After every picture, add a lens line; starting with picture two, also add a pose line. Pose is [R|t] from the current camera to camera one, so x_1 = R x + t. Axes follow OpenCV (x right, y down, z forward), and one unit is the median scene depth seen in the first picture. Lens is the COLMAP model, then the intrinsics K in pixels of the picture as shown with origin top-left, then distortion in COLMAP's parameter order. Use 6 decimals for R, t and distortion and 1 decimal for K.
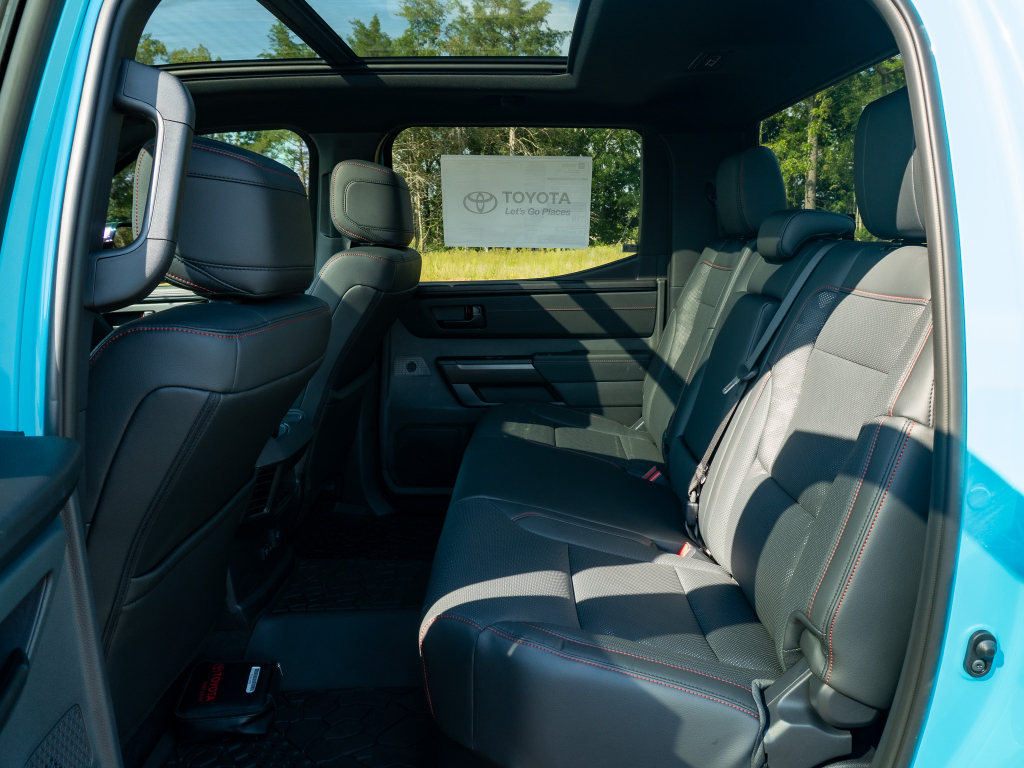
lens RADIAL K [[808.1, 0, 528.2], [0, 808.1, 375.0], [0, 0, 1]] dist [0.001671, -0.001827]
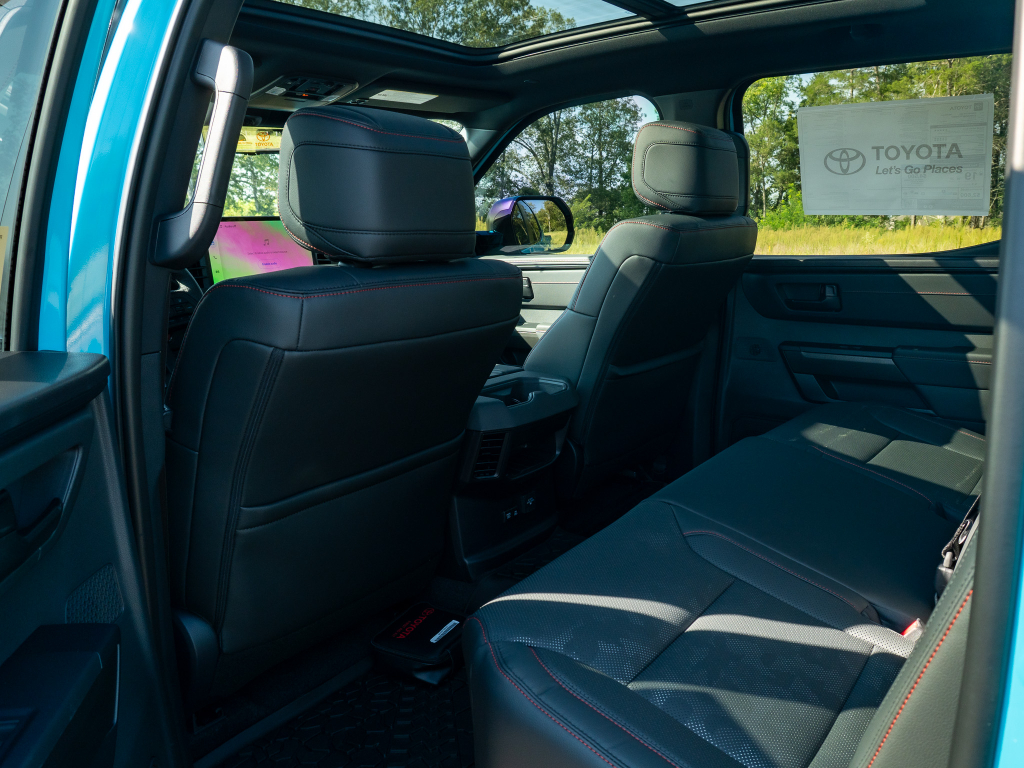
lens RADIAL K [[811.5, 0, 543.0], [0, 811.5, 378.2], [0, 0, 1]] dist [-0.004825, -0.002059]
pose [[0.809488, 0.105201, -0.577635, 0.198772], [-0.086168, 0.994451, 0.060358, -0.013236], [0.580779, 0.000915, 0.814061, 0.132603]]
